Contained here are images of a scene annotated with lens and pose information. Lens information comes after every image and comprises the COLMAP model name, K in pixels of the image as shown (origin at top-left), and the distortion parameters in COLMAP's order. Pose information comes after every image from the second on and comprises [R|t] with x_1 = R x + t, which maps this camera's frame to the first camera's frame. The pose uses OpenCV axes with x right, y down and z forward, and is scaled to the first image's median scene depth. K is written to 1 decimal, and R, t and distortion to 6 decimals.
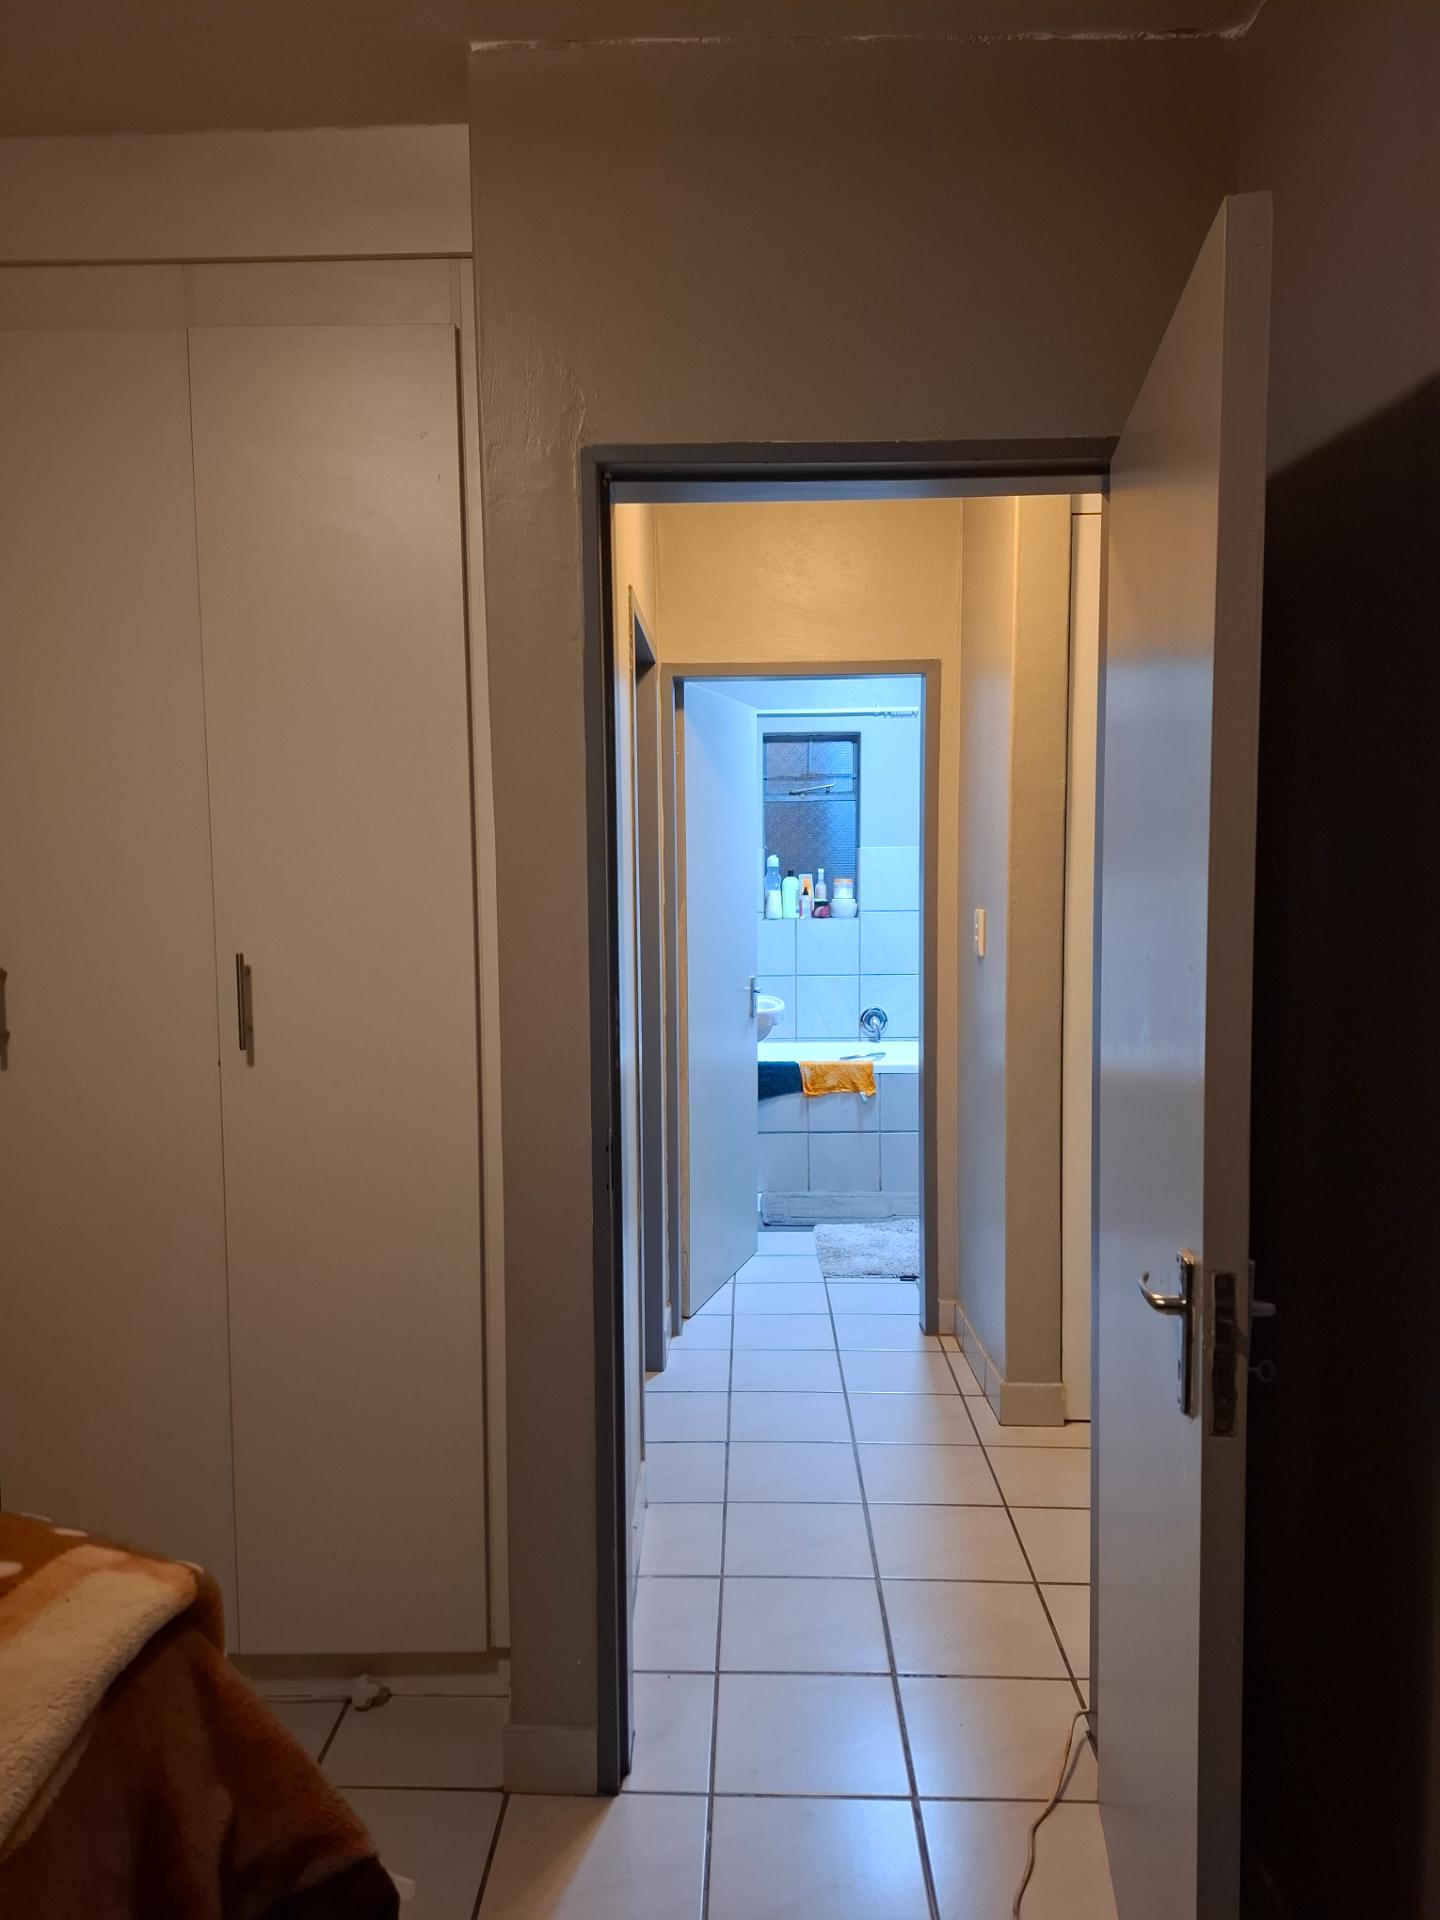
lens RADIAL K [[1342.3, 0, 692.6], [0, 1342.3, 976.8], [0, 0, 1]] dist [0.076040, -0.063934]
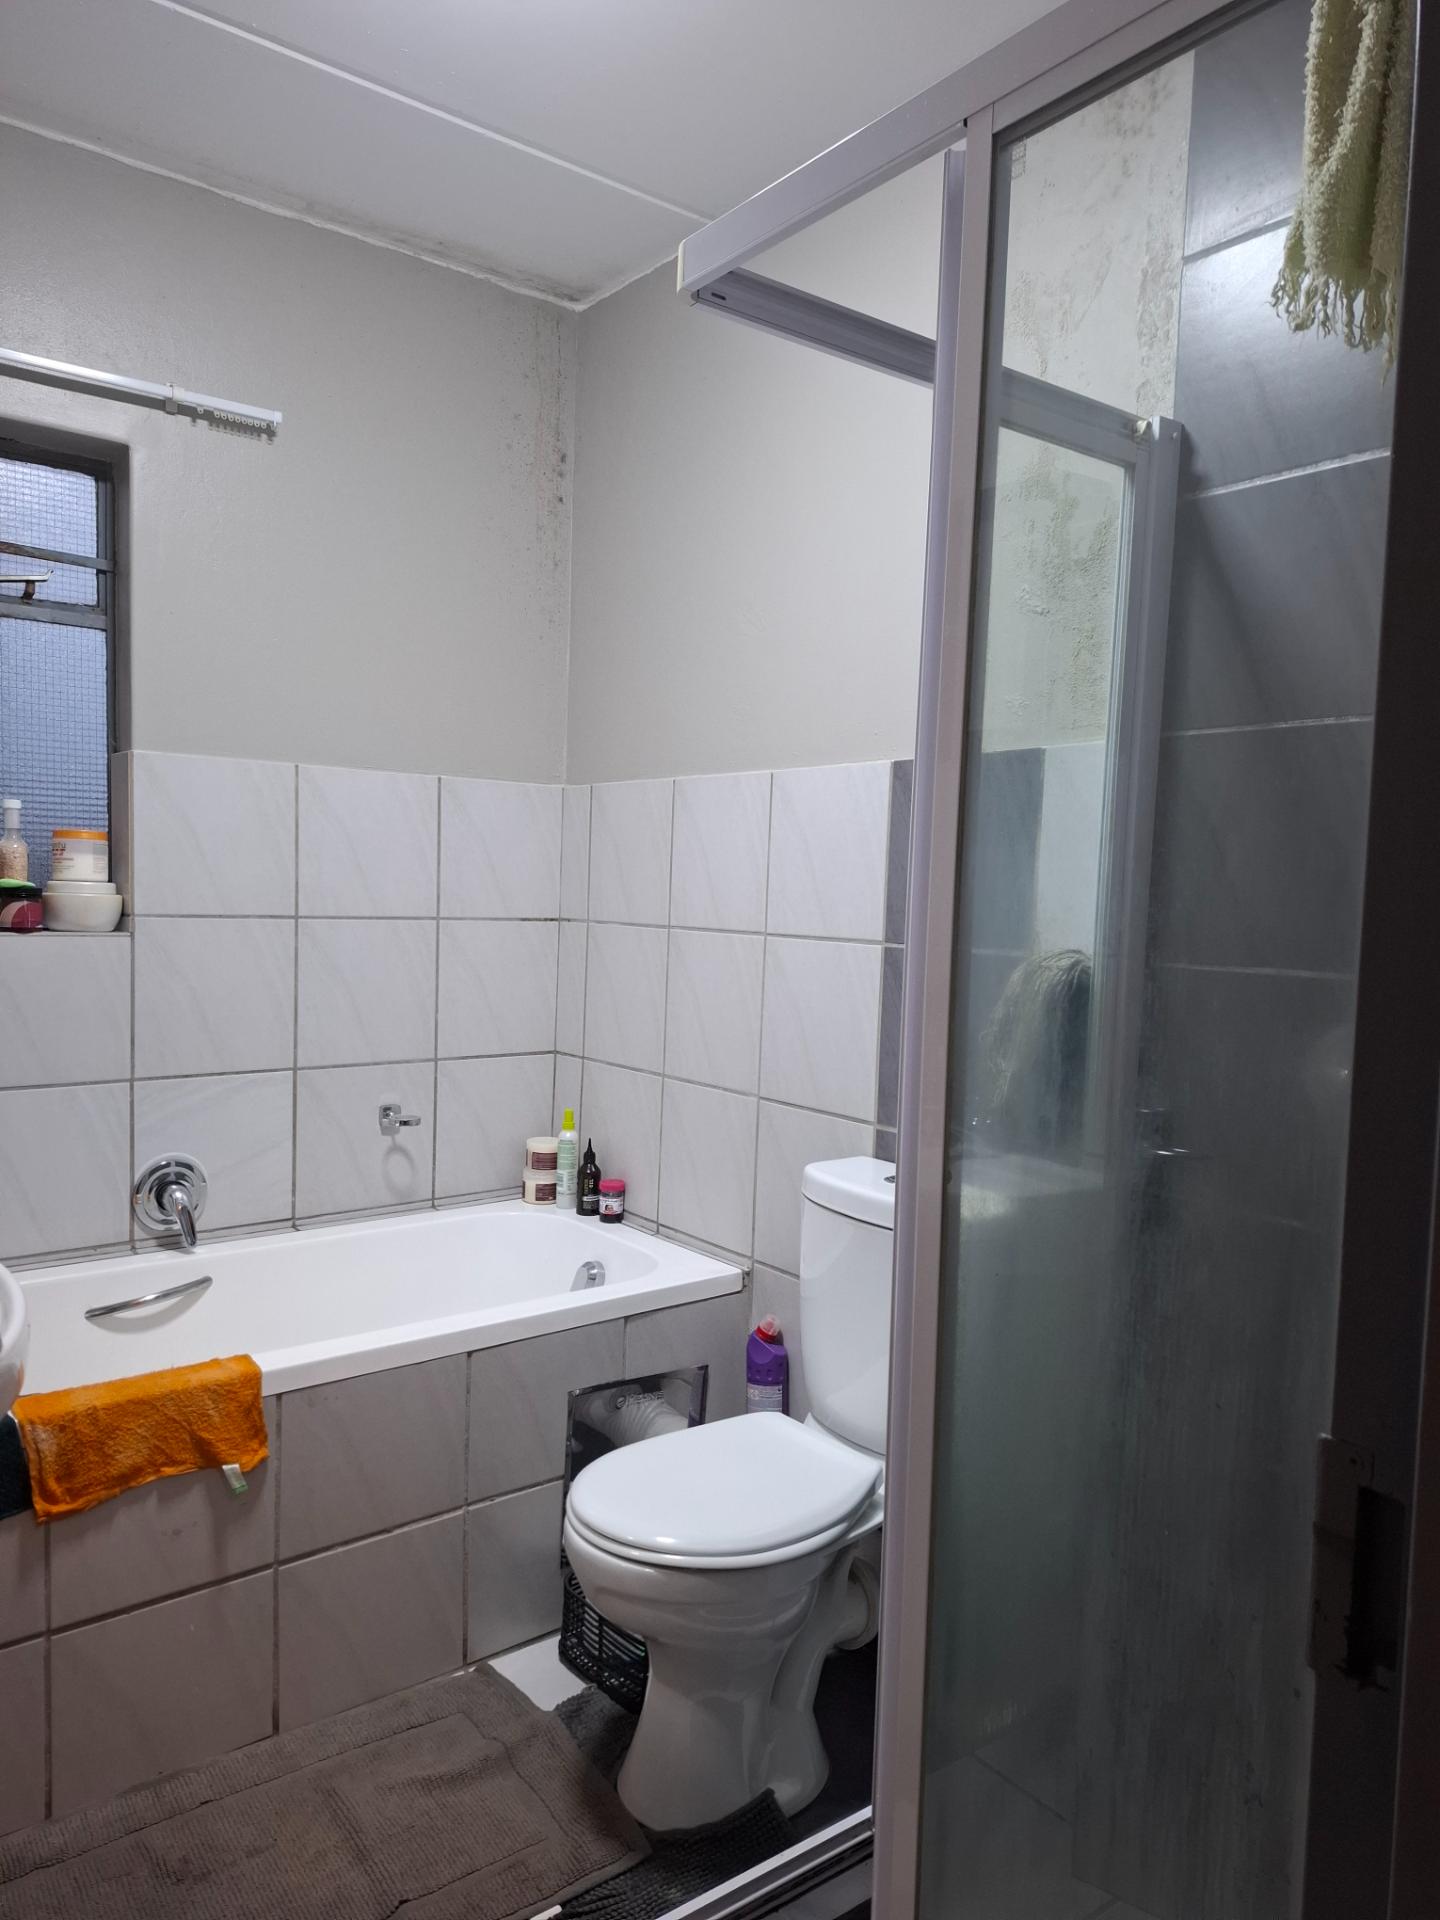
lens RADIAL K [[1355.1, 0, 693.2], [0, 1355.1, 964.3], [0, 0, 1]] dist [0.130344, -0.163837]
pose [[0.783042, -0.012542, 0.621843, 0.013895], [0.018992, 0.999813, -0.003750, -0.083015], [-0.621679, 0.014747, 0.783133, 1.638227]]
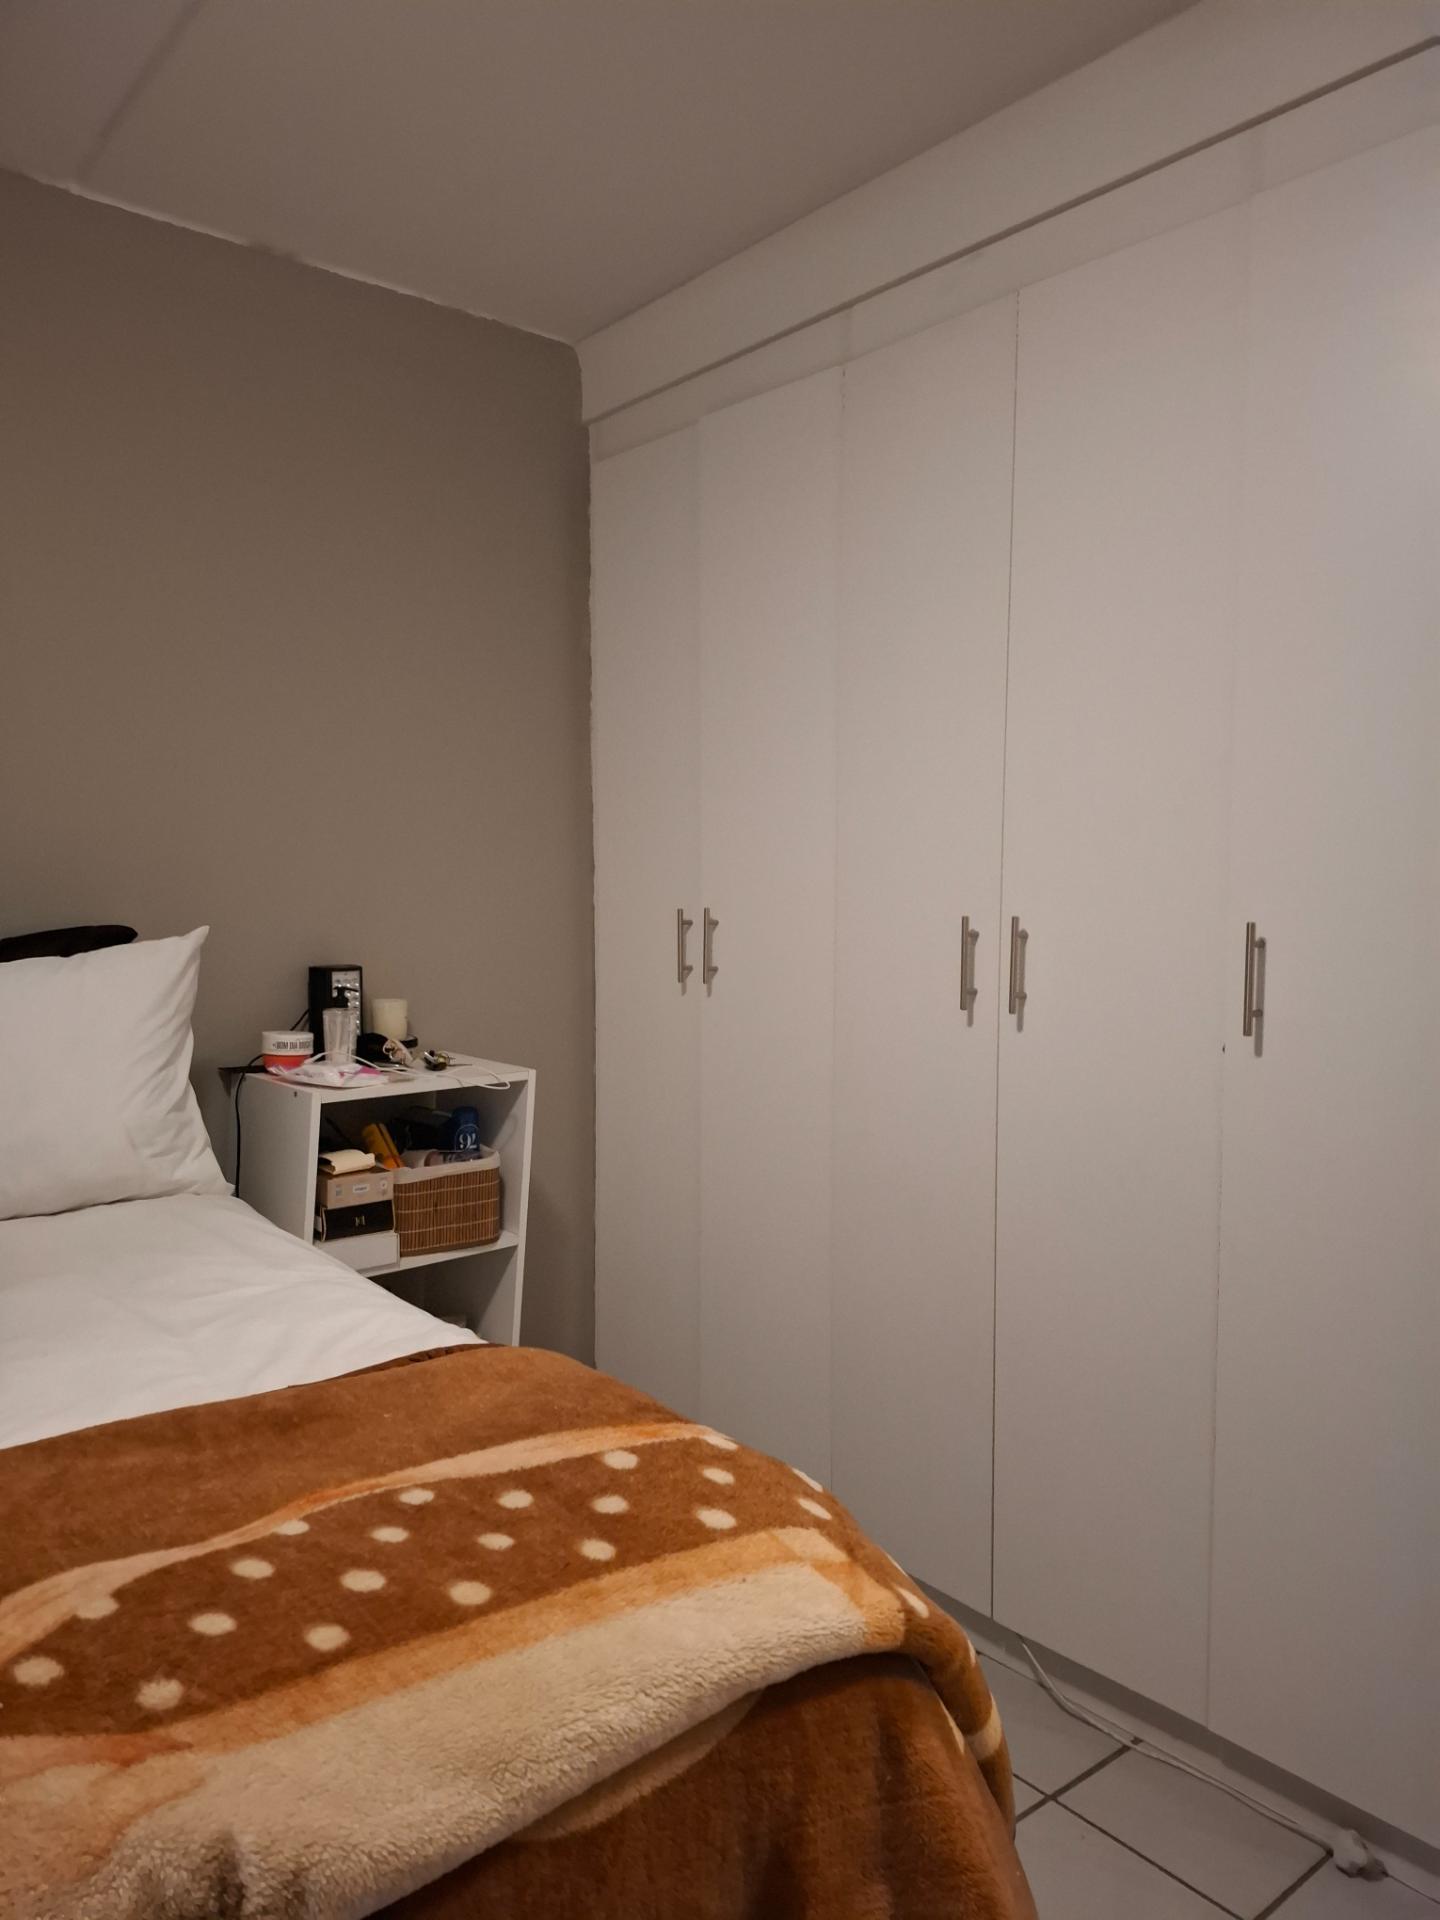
lens RADIAL K [[1331.4, 0, 719.5], [0, 1331.4, 990.8], [0, 0, 1]] dist [0.091671, -0.095904]
pose [[0.660121, 0.072961, -0.747607, 0.075798], [-0.072470, 0.996815, 0.033293, 0.020533], [0.747655, 0.032202, 0.663306, 0.182959]]
